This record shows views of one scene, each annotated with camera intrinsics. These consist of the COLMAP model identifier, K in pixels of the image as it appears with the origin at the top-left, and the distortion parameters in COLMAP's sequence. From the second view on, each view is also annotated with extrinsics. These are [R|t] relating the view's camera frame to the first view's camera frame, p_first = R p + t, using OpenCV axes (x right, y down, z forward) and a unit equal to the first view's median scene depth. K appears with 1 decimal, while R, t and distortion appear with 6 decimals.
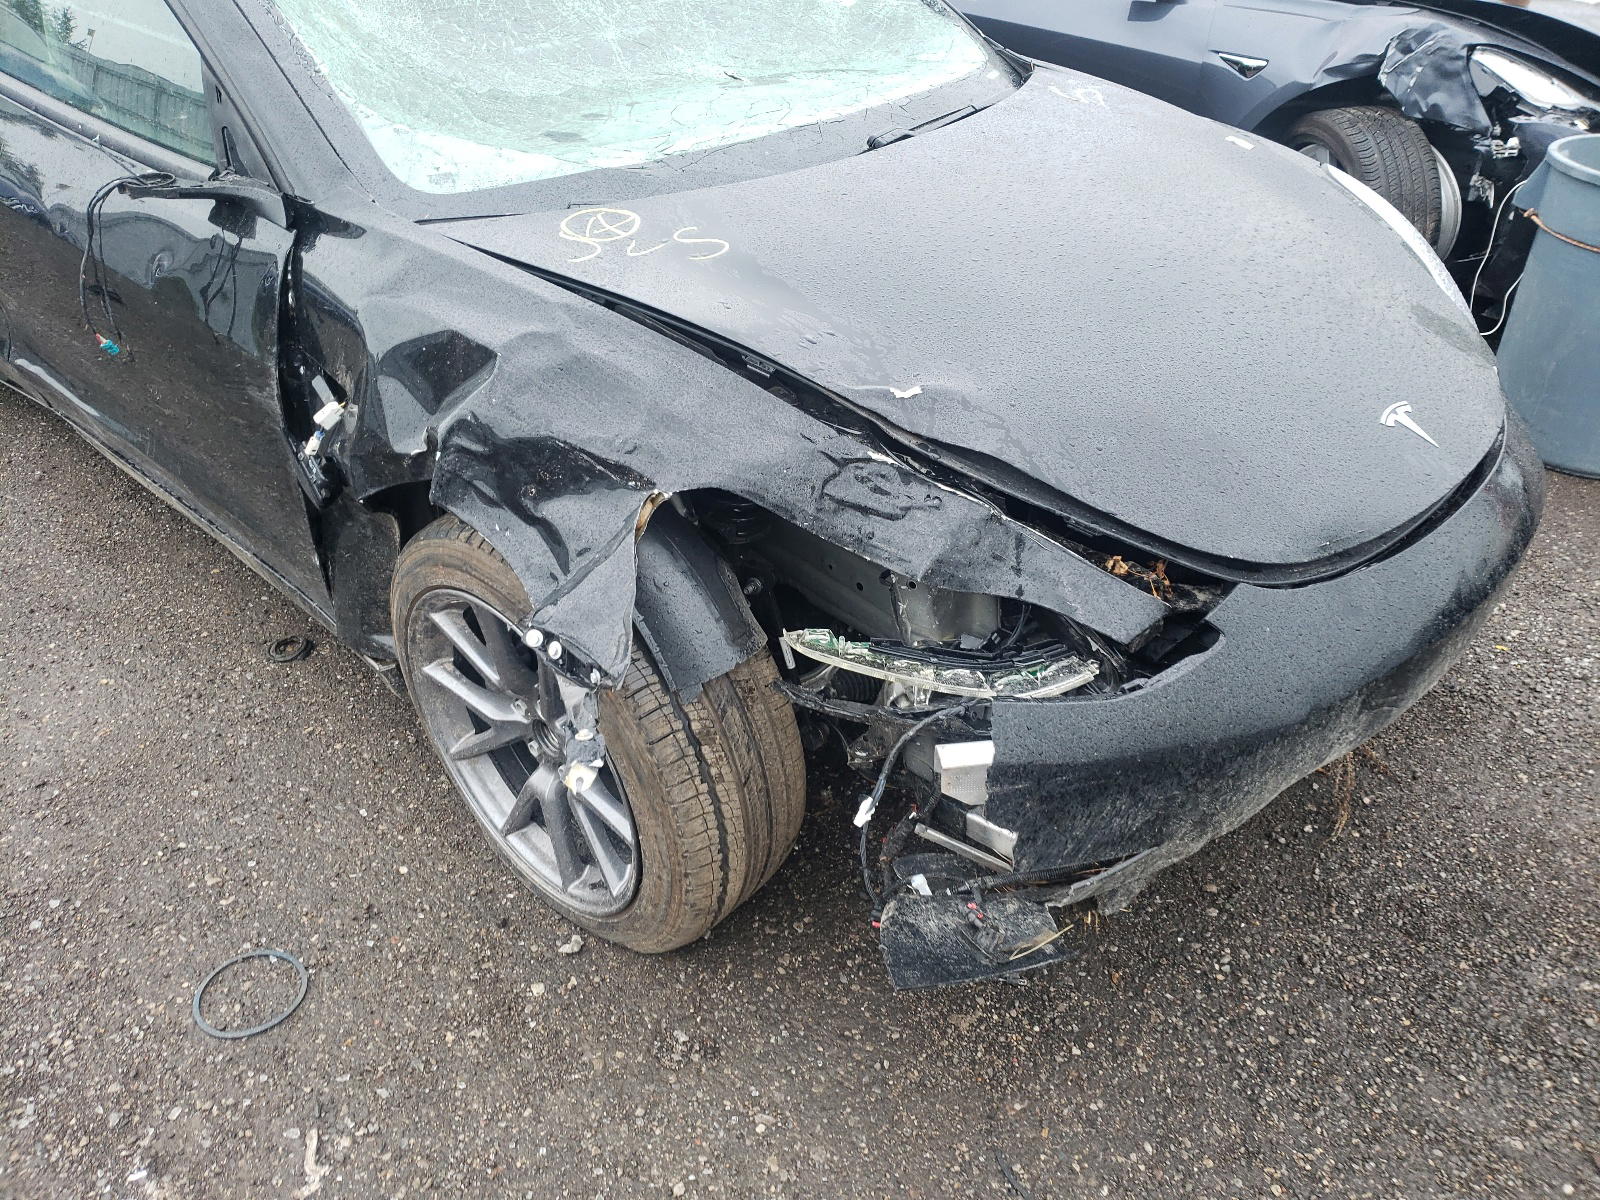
lens RADIAL K [[1329.7, 0, 800.0], [0, 1329.7, 600.0], [0, 0, 1]] dist [0.018899, -0.007403]
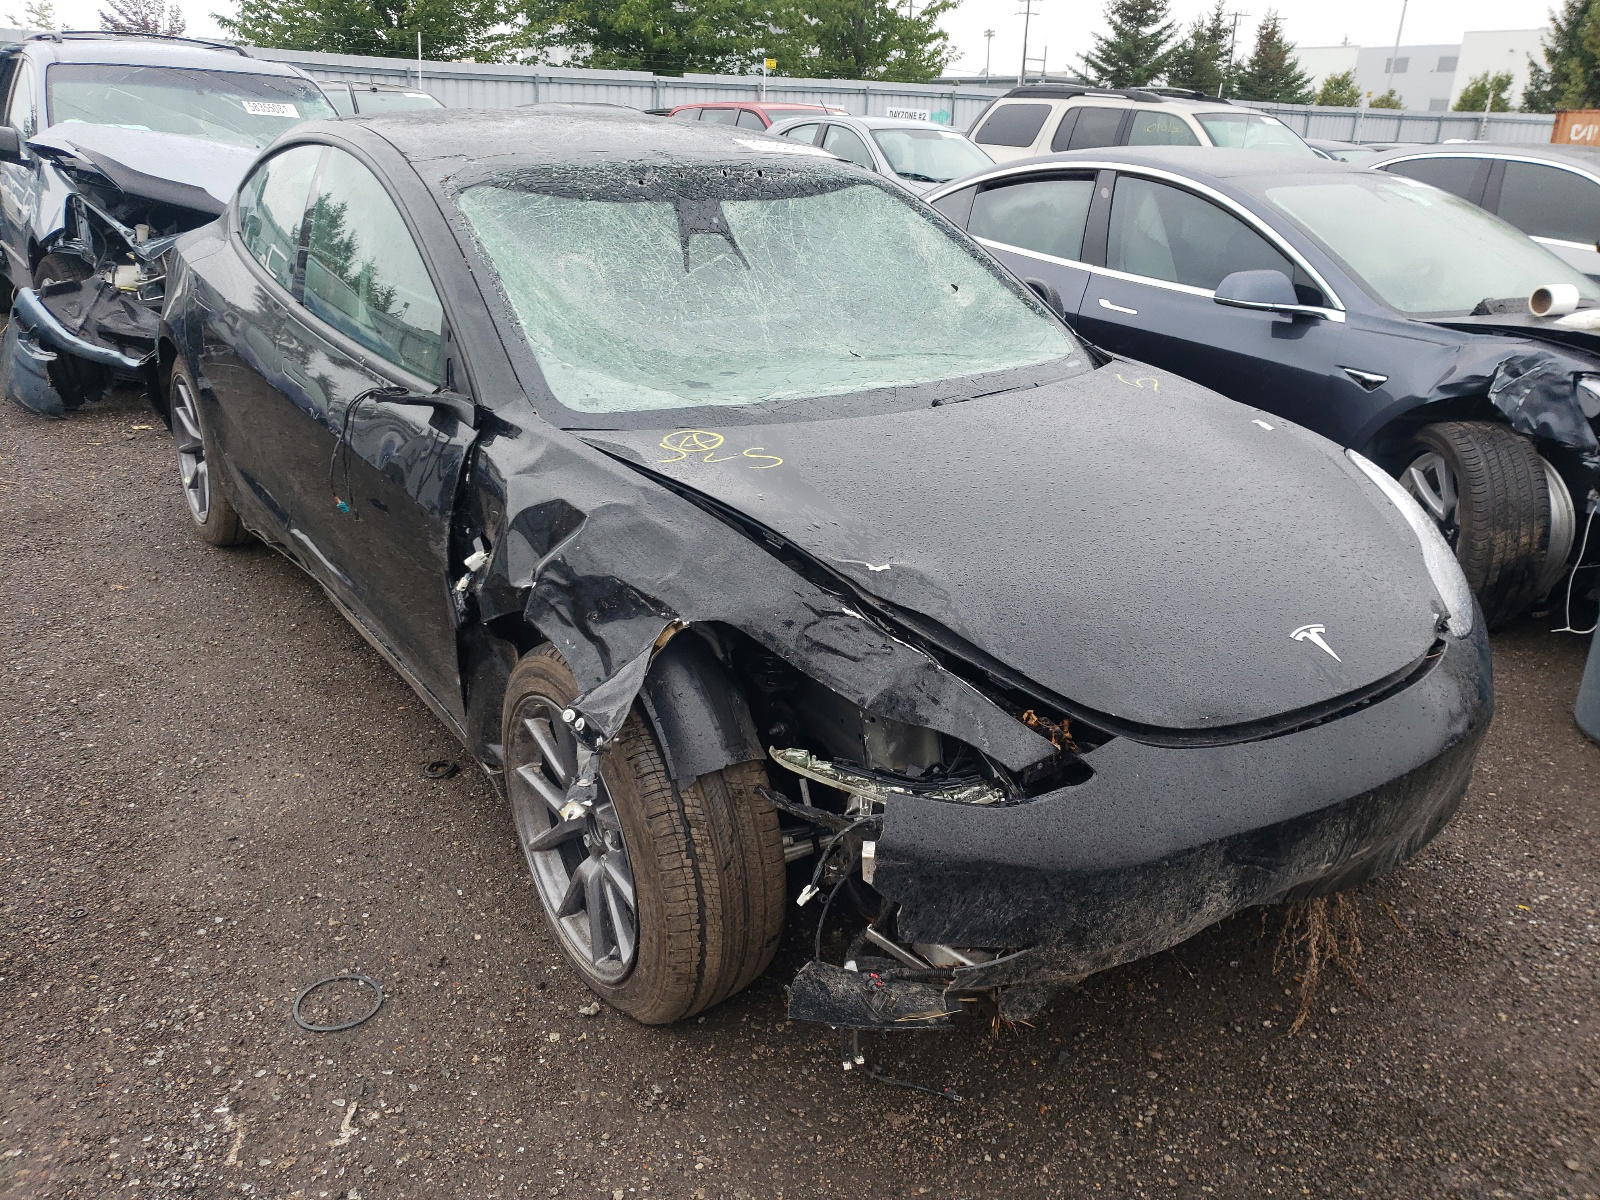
lens RADIAL K [[1394.4, 0, 800.0], [0, 1394.4, 600.0], [0, 0, 1]] dist [0.008823, -0.009615]
pose [[0.974670, 0.088781, -0.205273, 0.249149], [-0.132351, 0.968831, -0.209403, 0.146687], [0.180284, 0.231267, 0.956041, -0.264515]]
